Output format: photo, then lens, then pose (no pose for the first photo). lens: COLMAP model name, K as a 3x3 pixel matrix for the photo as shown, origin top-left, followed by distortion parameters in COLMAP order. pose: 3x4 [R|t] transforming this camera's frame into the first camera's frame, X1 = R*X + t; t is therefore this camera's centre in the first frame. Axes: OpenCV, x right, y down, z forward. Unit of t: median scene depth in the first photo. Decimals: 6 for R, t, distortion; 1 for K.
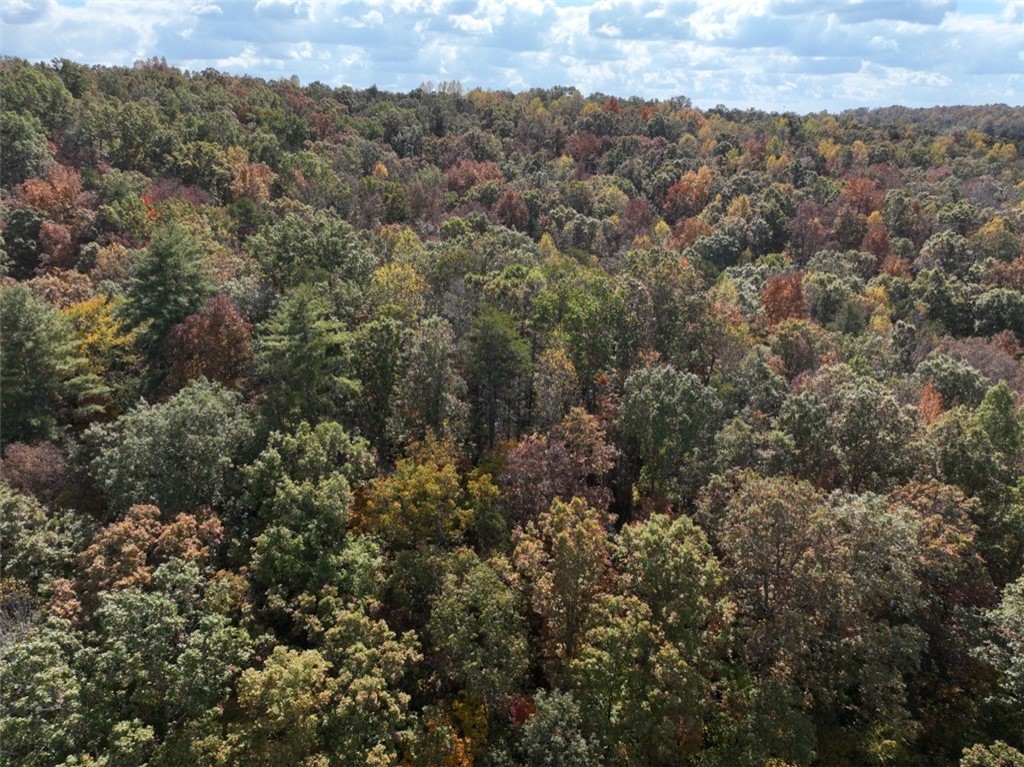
lens RADIAL K [[740.0, 0, 517.8], [0, 740.0, 381.3], [0, 0, 1]] dist [0.003222, 0.027103]
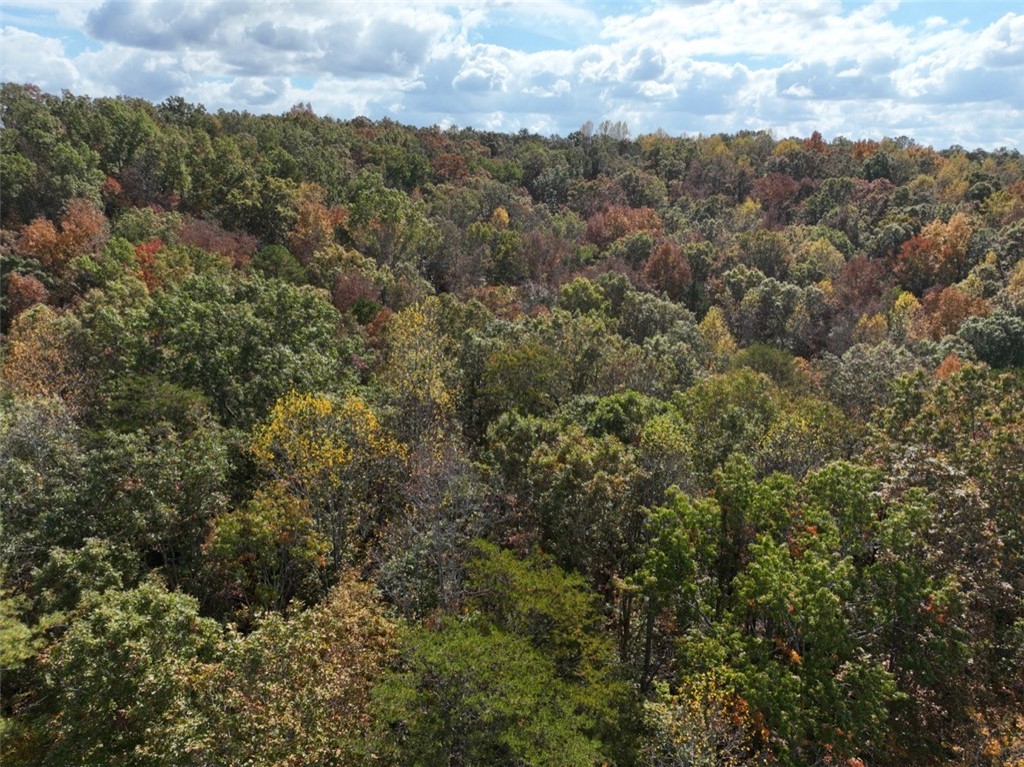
lens RADIAL K [[740.0, 0, 517.8], [0, 740.0, 381.3], [0, 0, 1]] dist [0.003222, 0.027103]
pose [[0.972900, 0.053858, -0.224867, 0.014172], [-0.070928, 0.995124, -0.068532, -0.056048], [0.220080, 0.082624, 0.971976, 0.242591]]
